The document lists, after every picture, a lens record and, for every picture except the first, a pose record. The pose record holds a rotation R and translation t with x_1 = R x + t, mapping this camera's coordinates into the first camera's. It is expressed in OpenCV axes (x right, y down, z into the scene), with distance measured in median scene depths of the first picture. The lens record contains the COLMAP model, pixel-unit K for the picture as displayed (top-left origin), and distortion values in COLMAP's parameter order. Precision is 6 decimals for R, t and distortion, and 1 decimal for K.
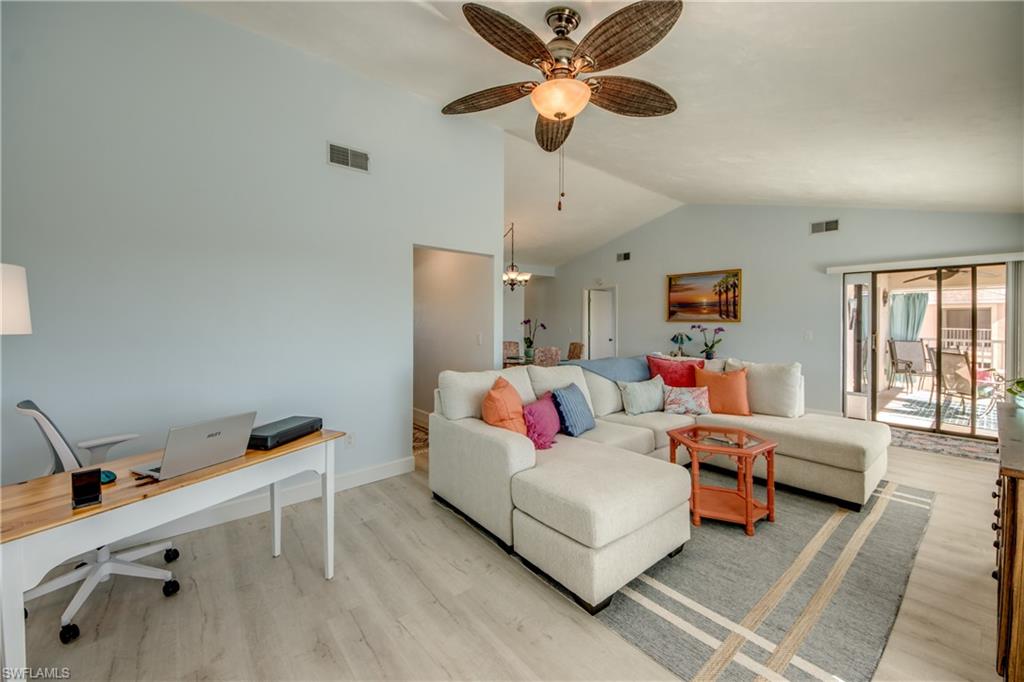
lens RADIAL K [[383.3, 0, 510.1], [0, 383.3, 322.3], [0, 0, 1]] dist [0.023041, -0.017950]
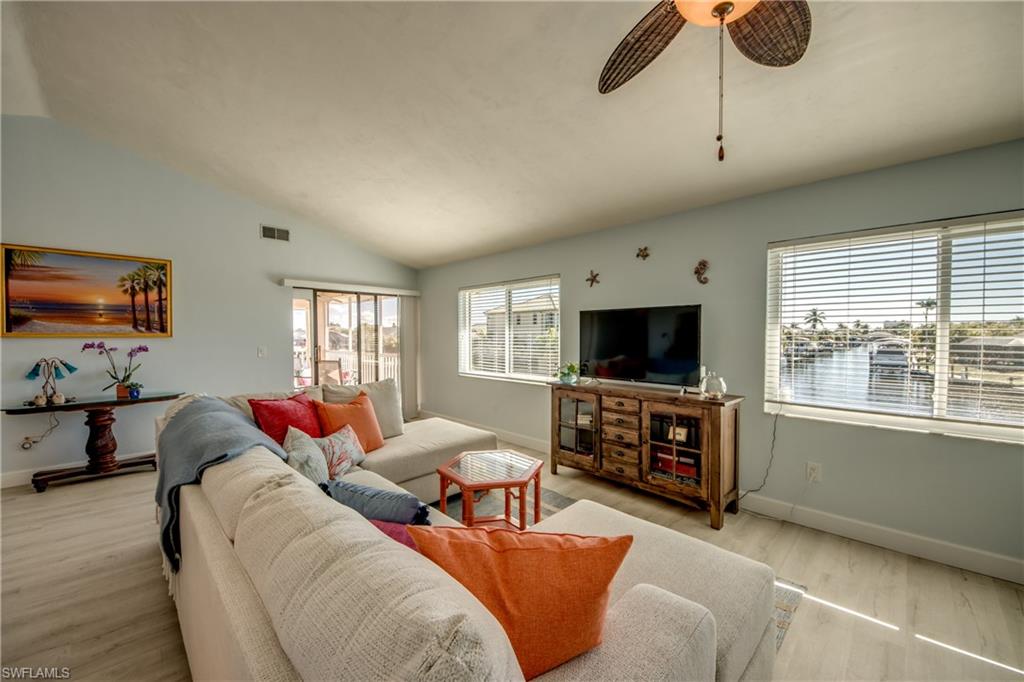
lens RADIAL K [[391.1, 0, 502.1], [0, 391.1, 341.1], [0, 0, 1]] dist [0.040440, -0.025557]
pose [[-0.093286, -0.018675, 0.995464, -0.396908], [0.004387, 0.999807, 0.019167, -0.011091], [-0.995630, 0.006155, -0.093186, 1.147943]]
